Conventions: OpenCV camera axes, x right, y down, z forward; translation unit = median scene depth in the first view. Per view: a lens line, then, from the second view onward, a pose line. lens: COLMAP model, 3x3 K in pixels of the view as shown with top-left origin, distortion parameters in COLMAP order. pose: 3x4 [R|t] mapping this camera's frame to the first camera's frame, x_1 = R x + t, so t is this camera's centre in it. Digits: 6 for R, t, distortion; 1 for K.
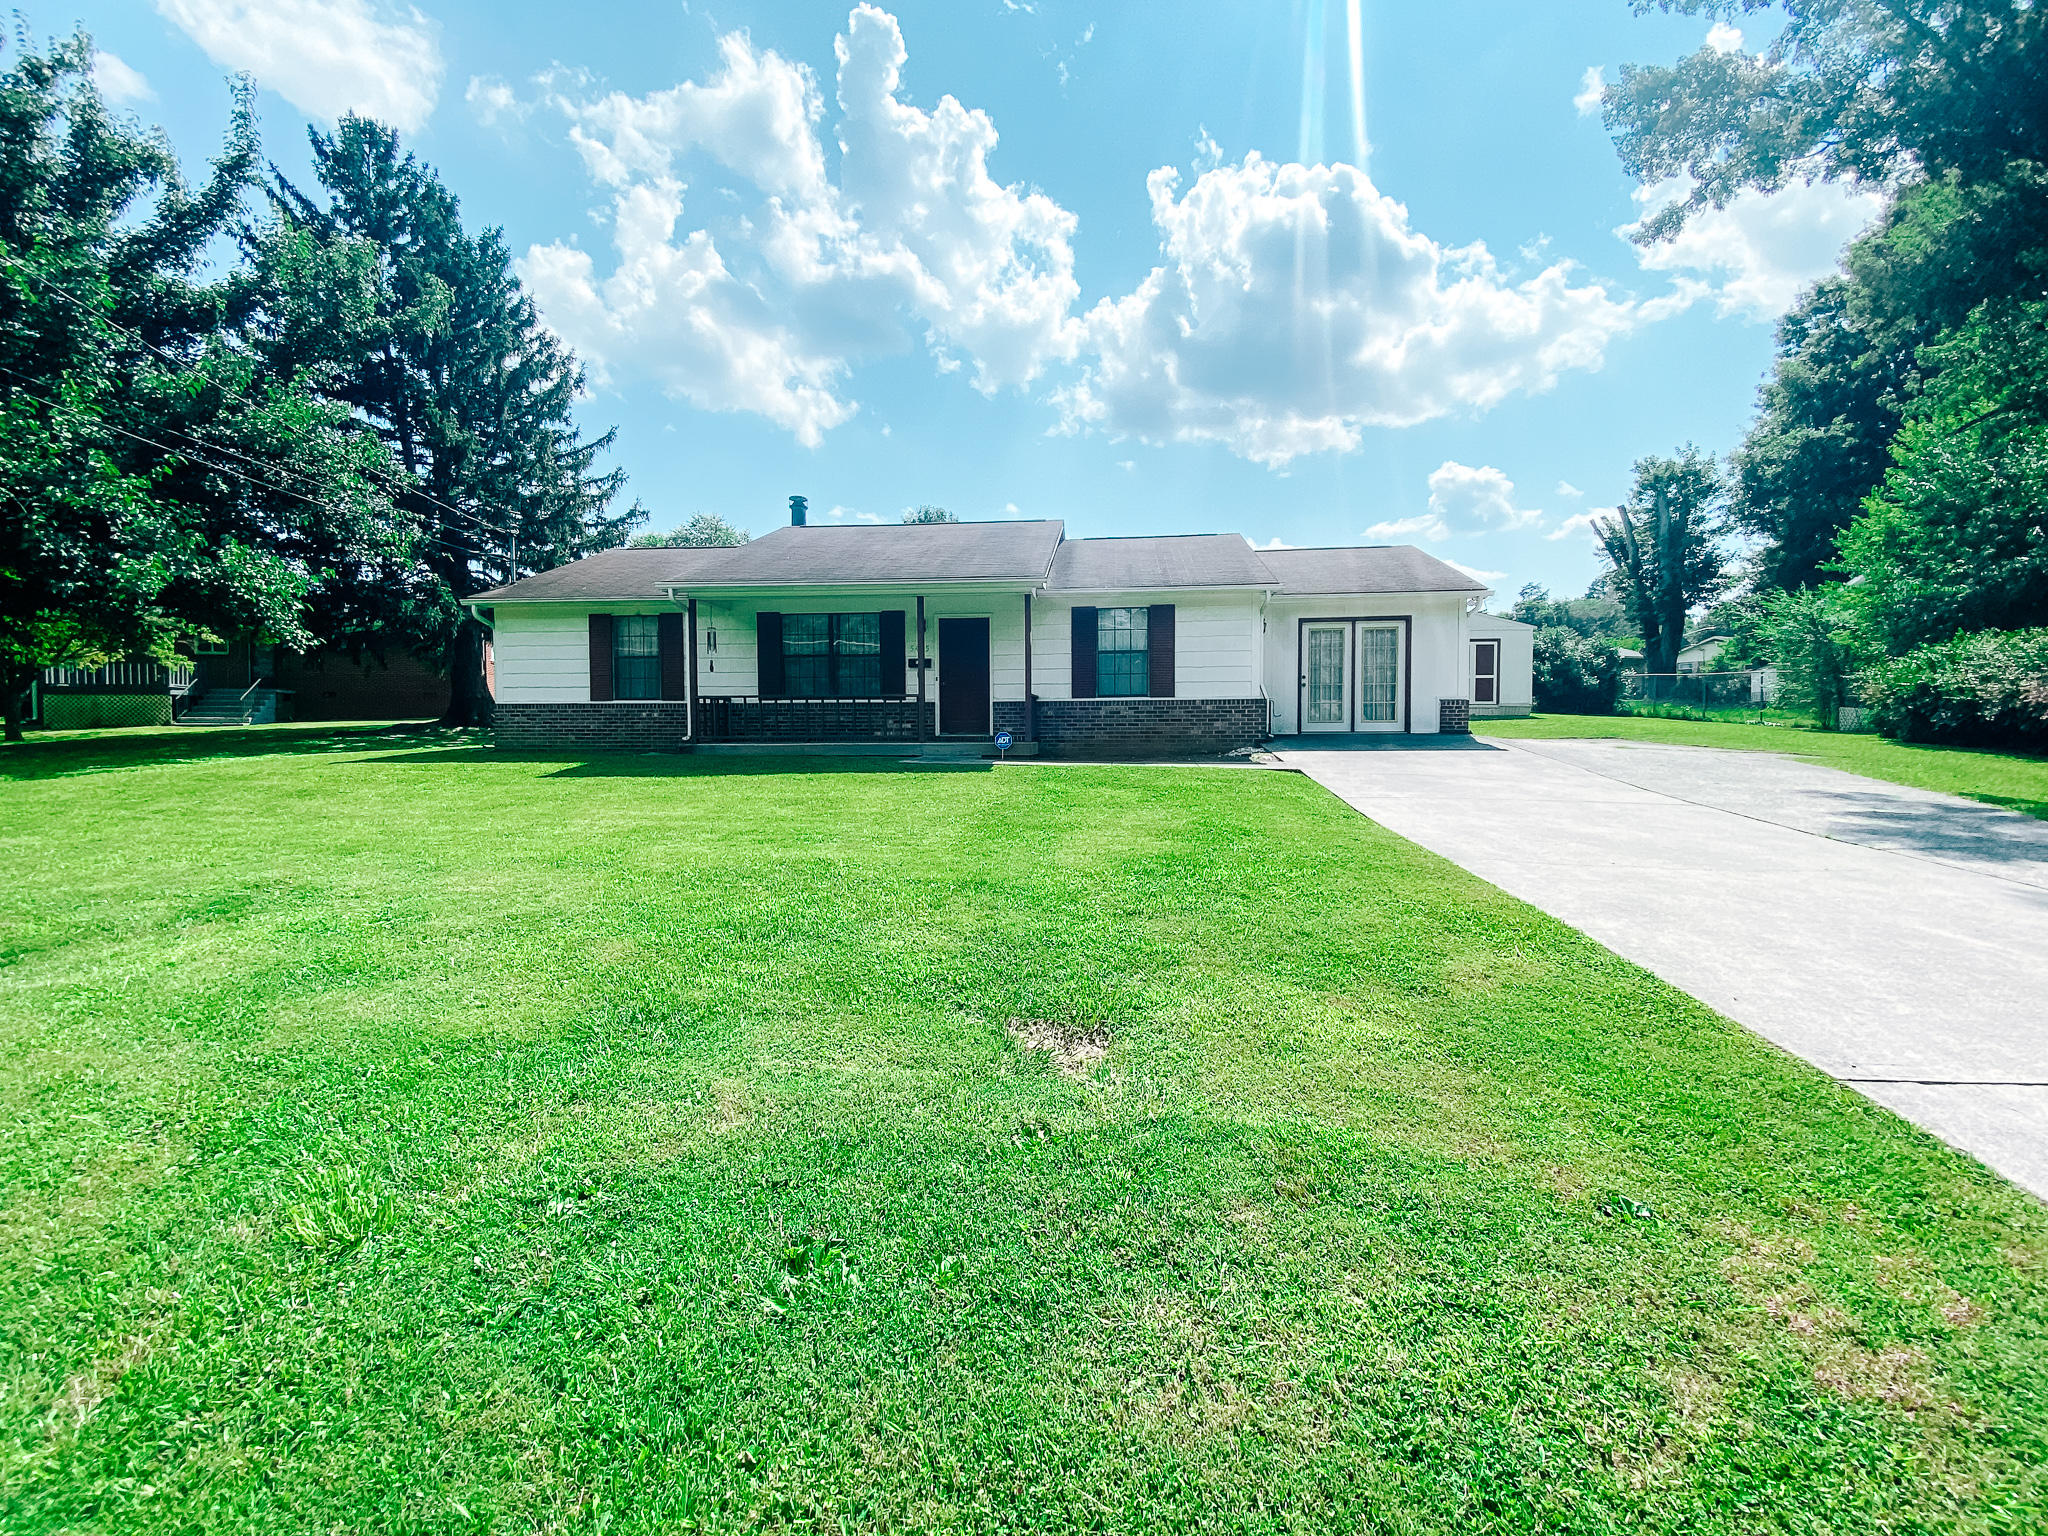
lens RADIAL K [[824.6, 0, 1062.2], [0, 824.6, 771.7], [0, 0, 1]] dist [0.029435, -0.024464]
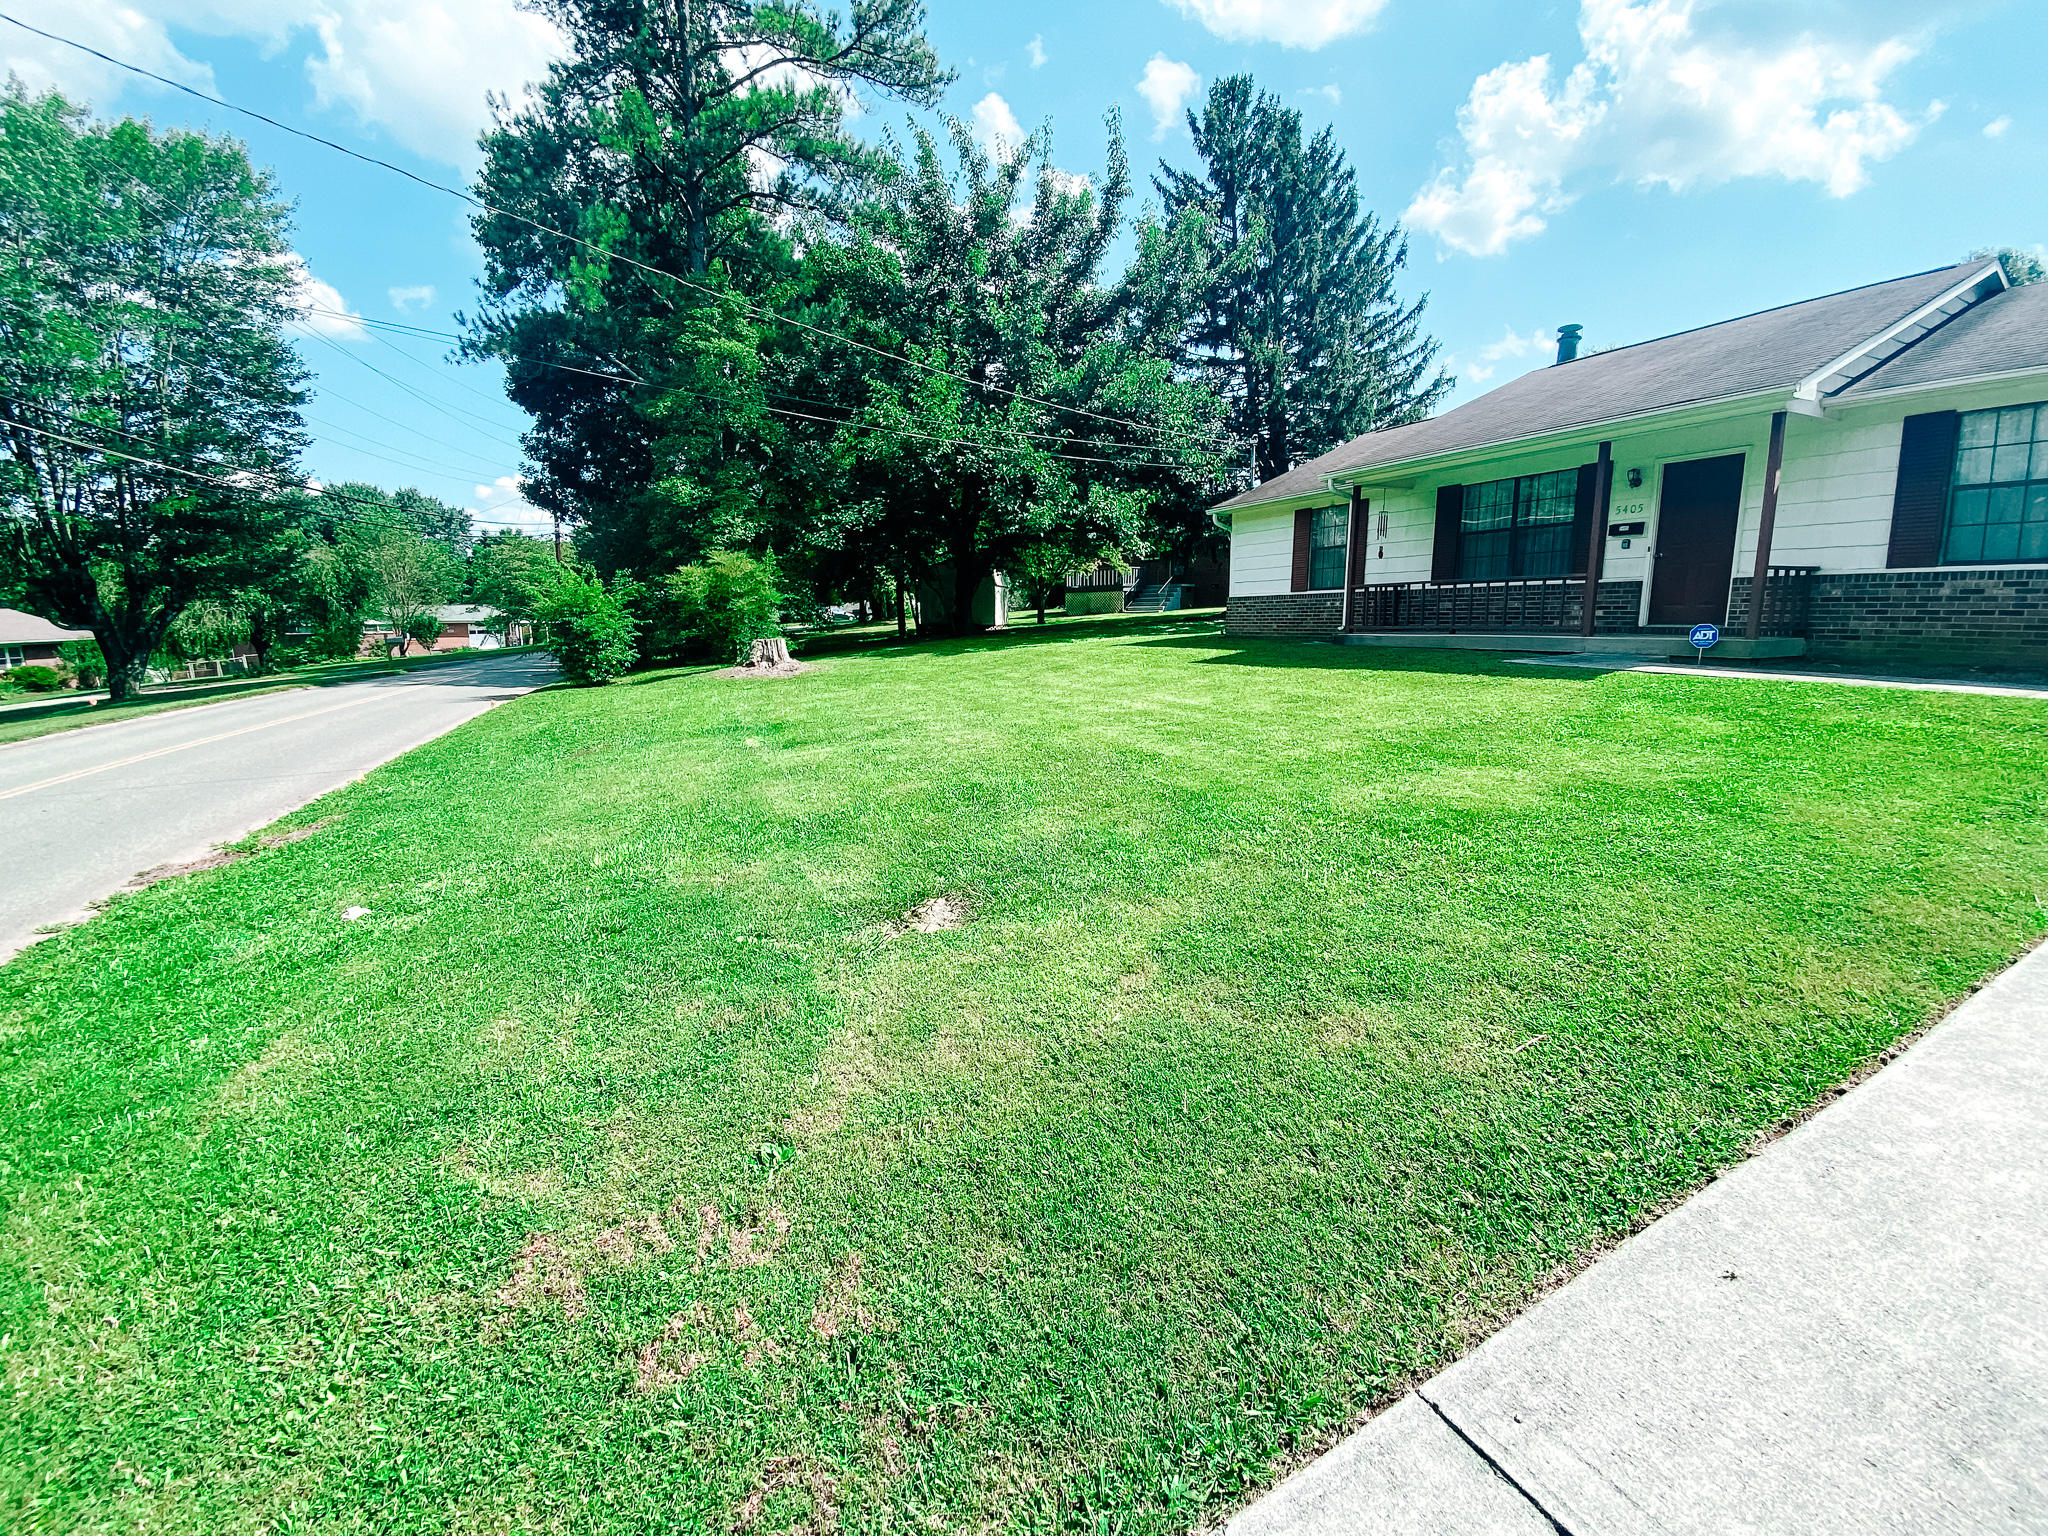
lens RADIAL K [[844.0, 0, 1017.1], [0, 844.0, 773.1], [0, 0, 1]] dist [0.034673, -0.026680]
pose [[0.511779, 0.155471, -0.844932, 0.590558], [-0.033466, 0.986351, 0.161223, -0.045415], [0.858465, -0.054234, 0.509997, 0.265348]]
